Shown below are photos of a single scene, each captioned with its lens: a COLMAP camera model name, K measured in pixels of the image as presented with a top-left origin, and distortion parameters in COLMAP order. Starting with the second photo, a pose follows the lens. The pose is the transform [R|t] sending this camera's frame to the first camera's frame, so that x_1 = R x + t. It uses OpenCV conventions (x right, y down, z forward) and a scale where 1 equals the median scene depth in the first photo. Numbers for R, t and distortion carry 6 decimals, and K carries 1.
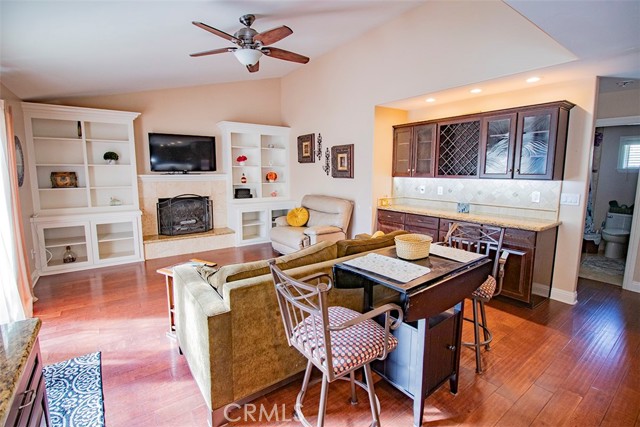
lens RADIAL K [[298.5, 0, 316.1], [0, 298.5, 209.1], [0, 0, 1]] dist [0.000446, -0.000140]
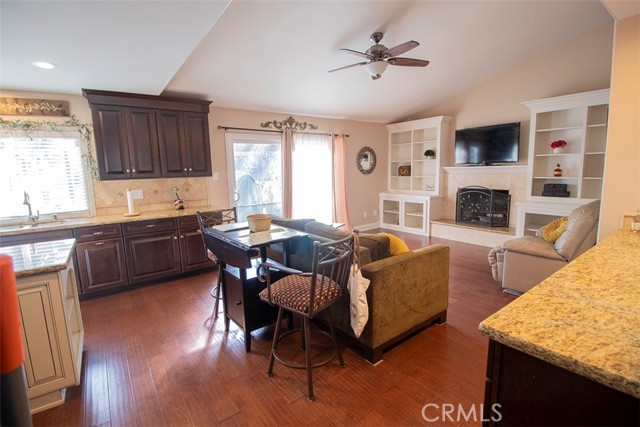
lens RADIAL K [[298.5, 0, 316.1], [0, 298.5, 209.1], [0, 0, 1]] dist [0.000446, -0.000140]
pose [[0.007231, 0.135486, -0.990753, 0.550265], [-0.097347, 0.986168, 0.134148, -0.051829], [0.995224, 0.095477, 0.020320, 0.420383]]
